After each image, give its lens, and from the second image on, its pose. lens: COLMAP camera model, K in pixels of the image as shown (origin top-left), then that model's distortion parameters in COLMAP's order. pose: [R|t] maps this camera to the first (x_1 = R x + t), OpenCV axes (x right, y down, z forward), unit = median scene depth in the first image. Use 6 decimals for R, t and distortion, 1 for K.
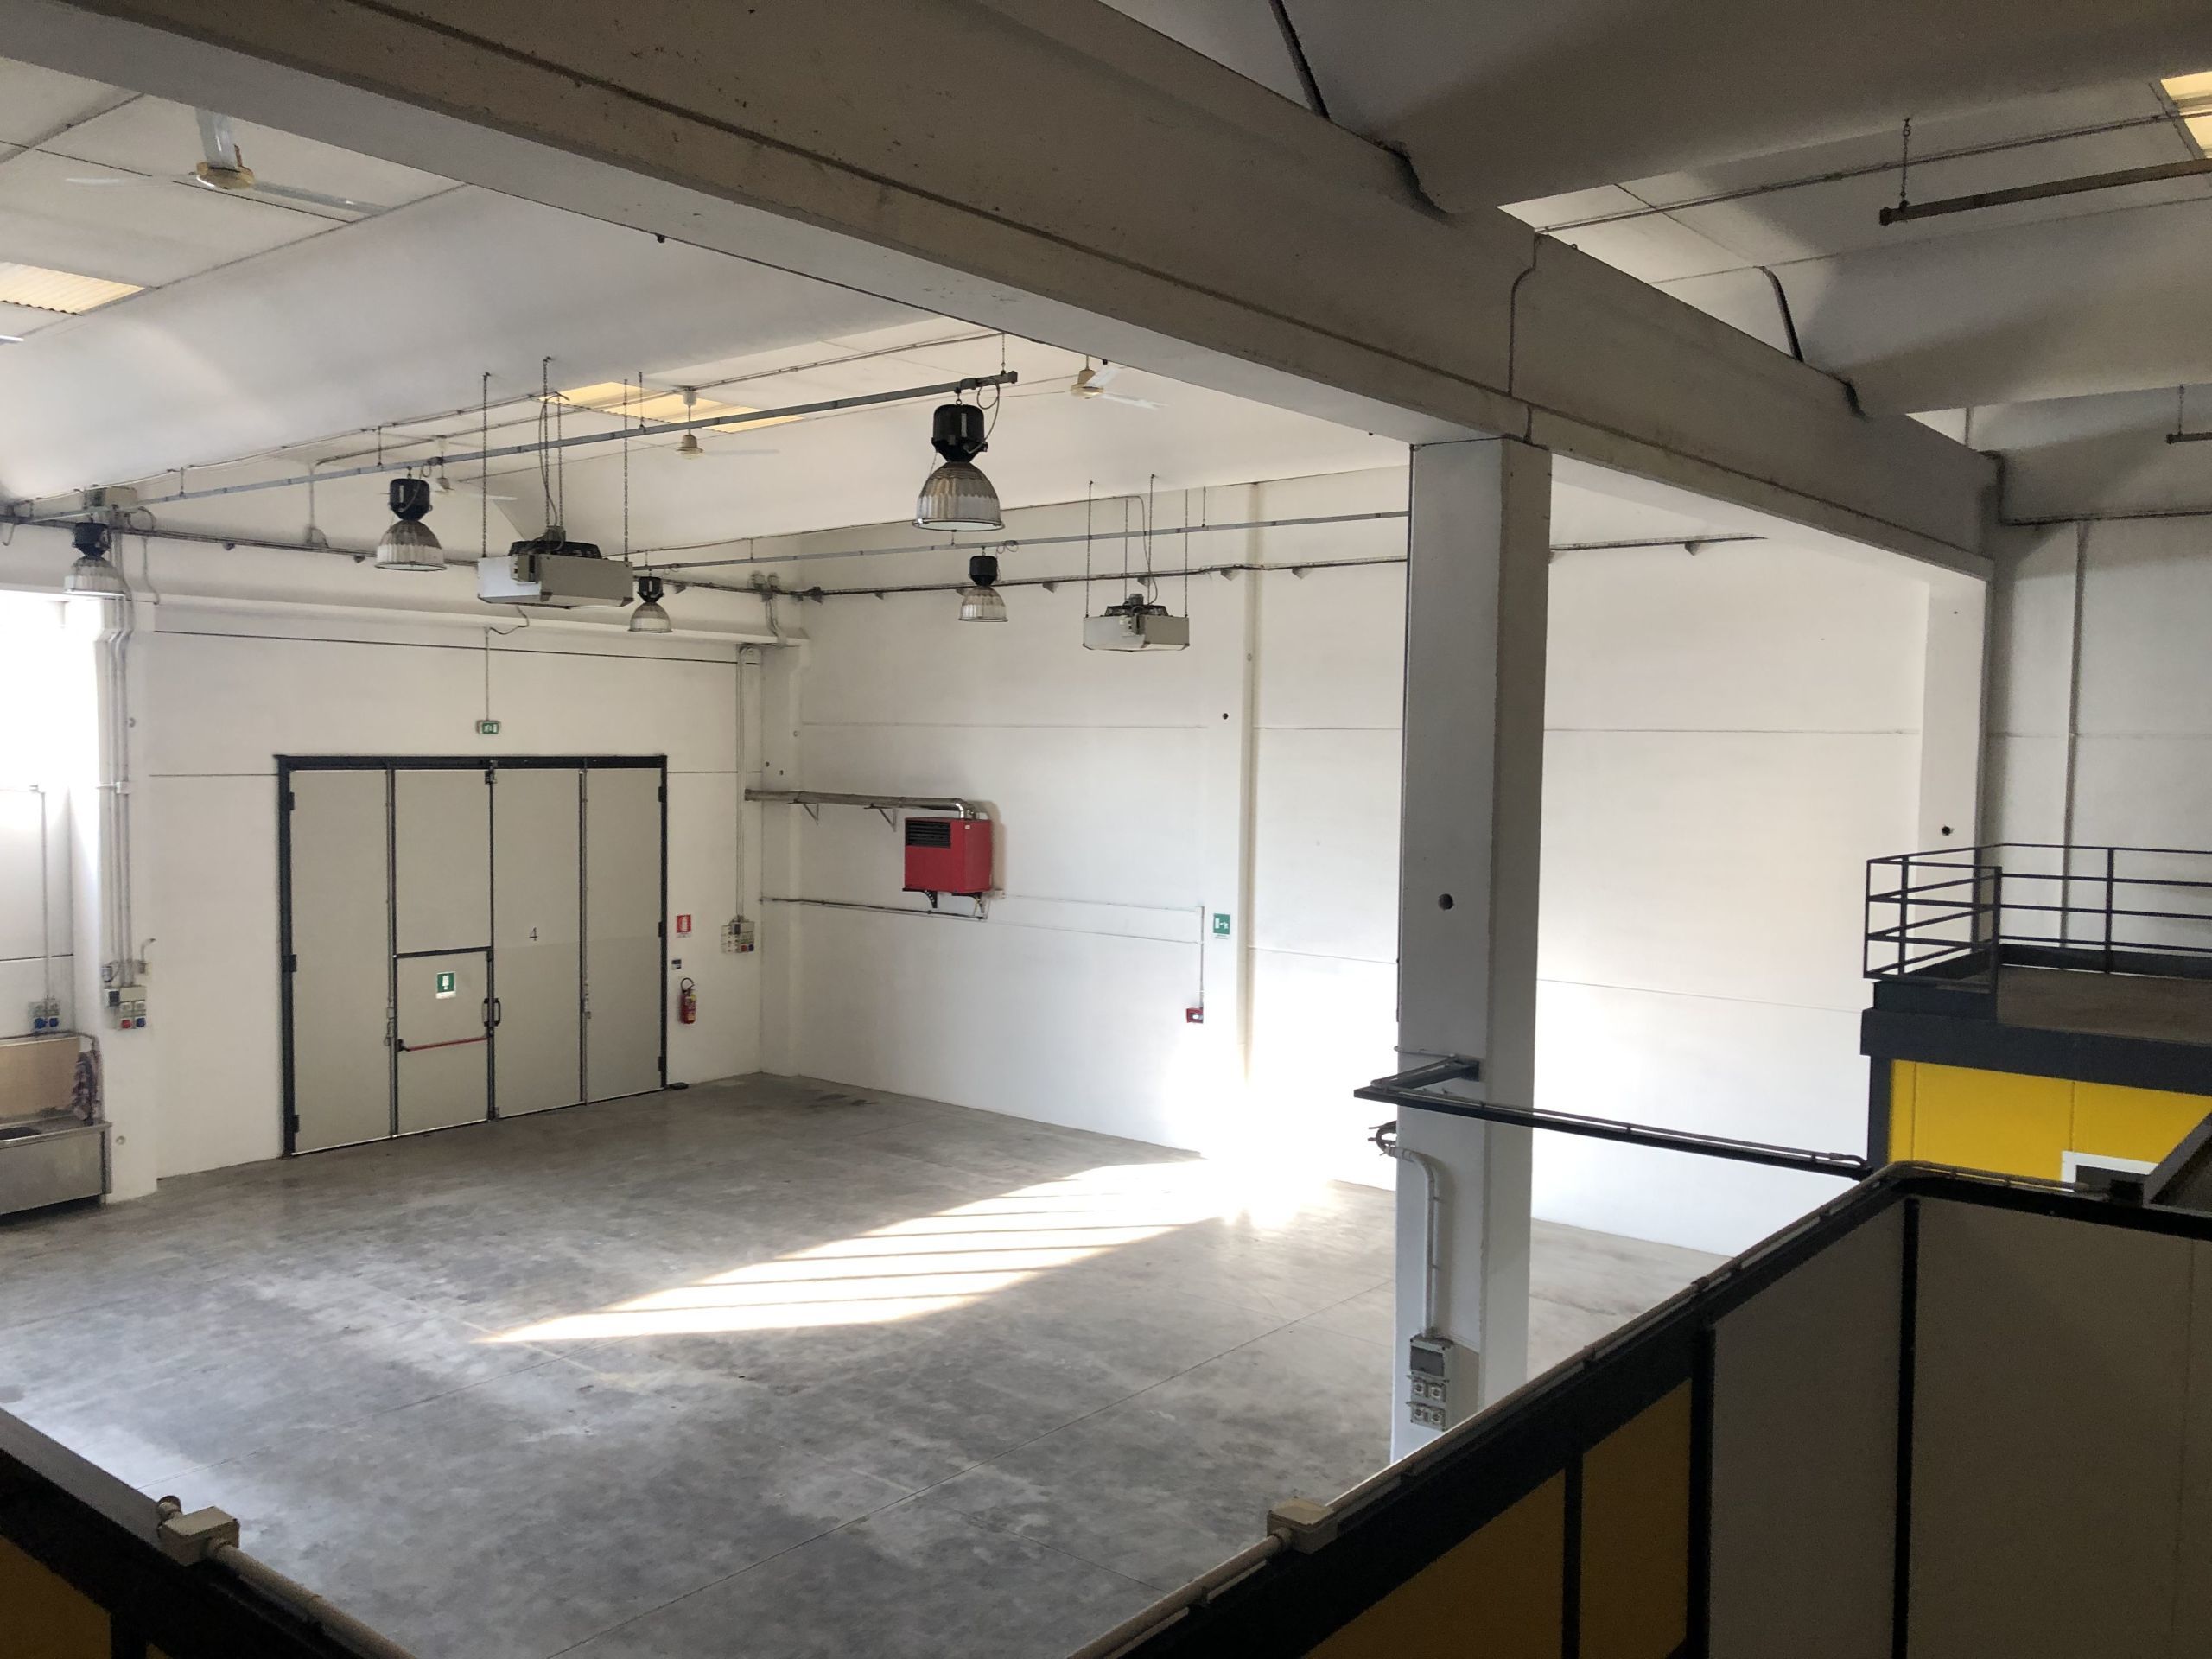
lens RADIAL K [[1839.5, 0, 1073.1], [0, 1839.5, 823.0], [0, 0, 1]] dist [0.060349, -0.069712]
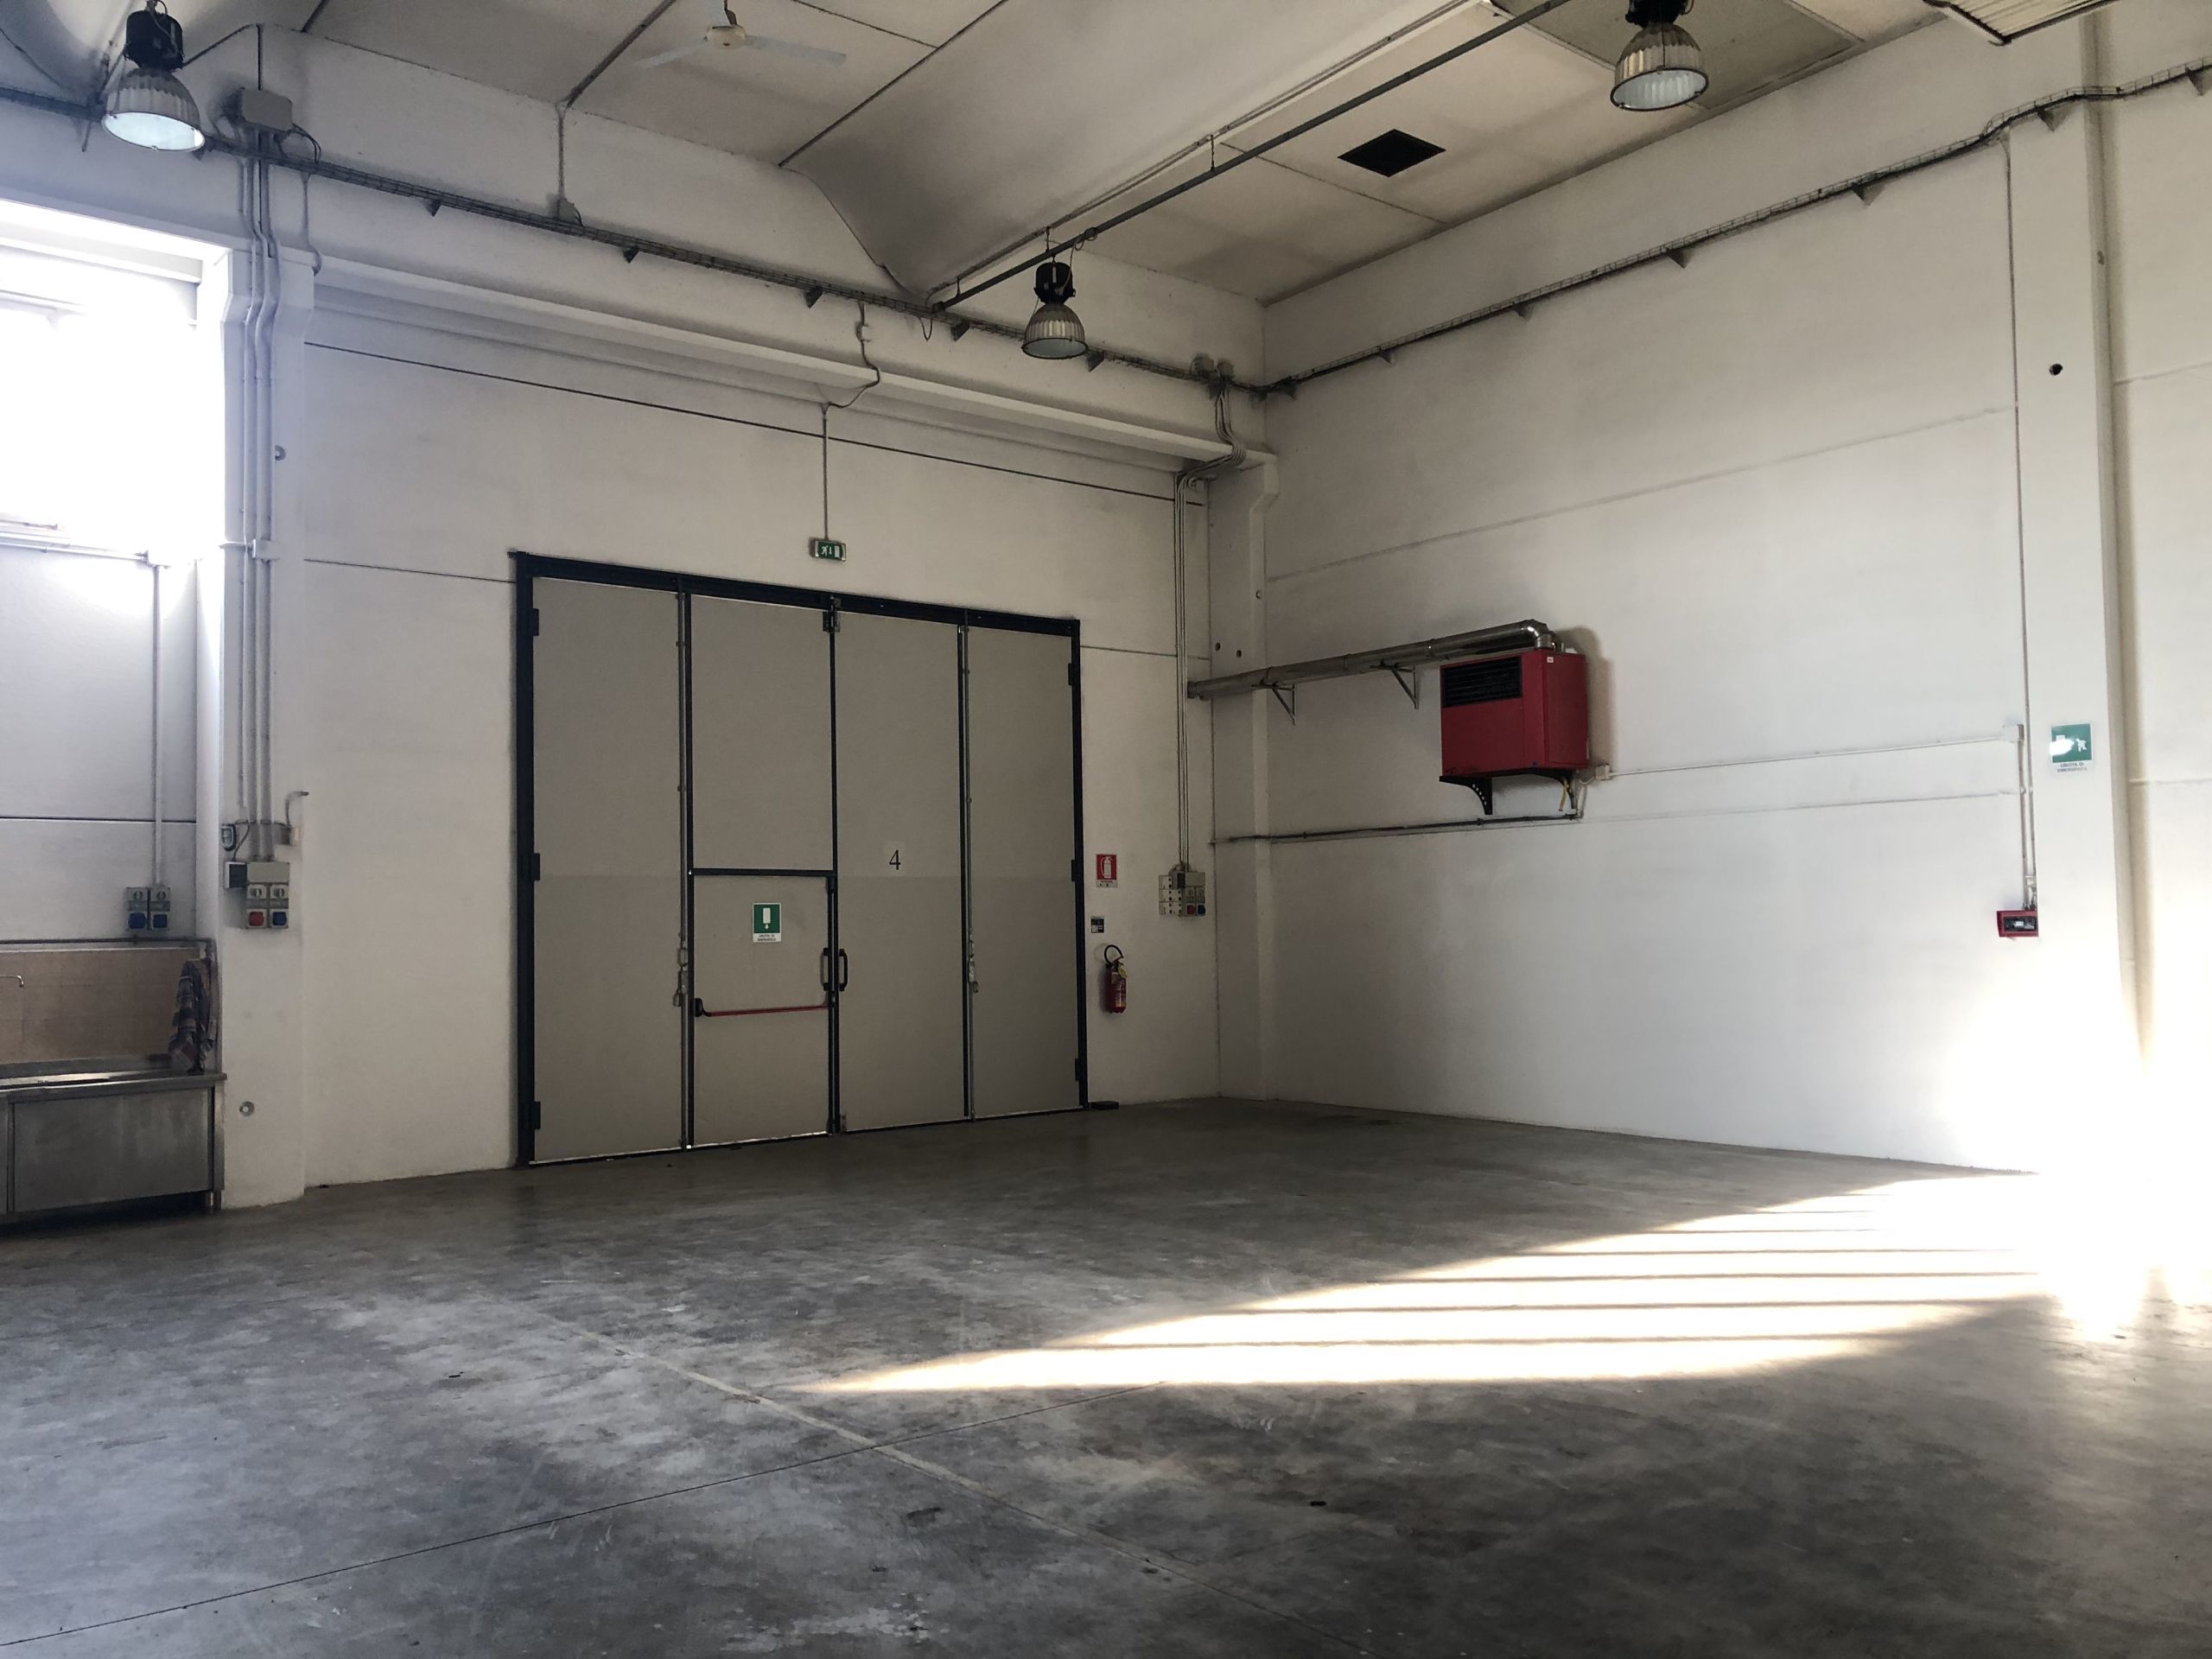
lens RADIAL K [[1839.5, 0, 1090.5], [0, 1839.5, 807.1], [0, 0, 1]] dist [0.060349, -0.069712]
pose [[0.978353, -0.039787, -0.203084, -0.094830], [0.017251, 0.993609, -0.111553, 0.133178], [0.206224, 0.105635, 0.972786, 0.405019]]
